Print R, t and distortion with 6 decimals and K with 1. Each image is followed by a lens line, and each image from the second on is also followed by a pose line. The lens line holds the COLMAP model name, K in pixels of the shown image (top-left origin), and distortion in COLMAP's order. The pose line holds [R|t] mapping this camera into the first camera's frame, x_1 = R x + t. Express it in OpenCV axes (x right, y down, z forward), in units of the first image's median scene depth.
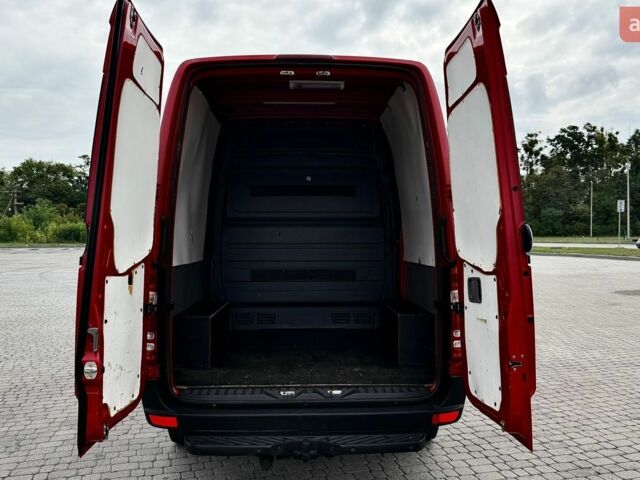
lens RADIAL K [[587.8, 0, 320.0], [0, 587.8, 240.0], [0, 0, 1]] dist [0.100656, -0.179654]
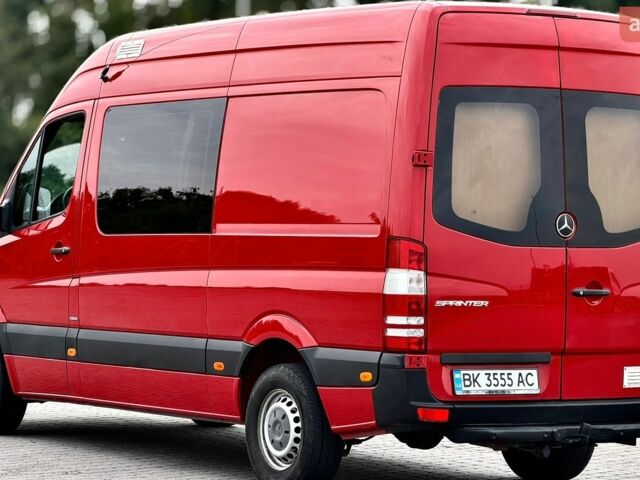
lens RADIAL K [[2620.1, 0, 320.0], [0, 2620.1, 240.0], [0, 0, 1]] dist [0.206847, -4.684968]
pose [[0.857736, 0.015250, 0.513865, -1.967134], [-0.015804, 0.999870, -0.003294, 0.045104], [-0.513848, -0.005296, 0.857865, -1.853048]]
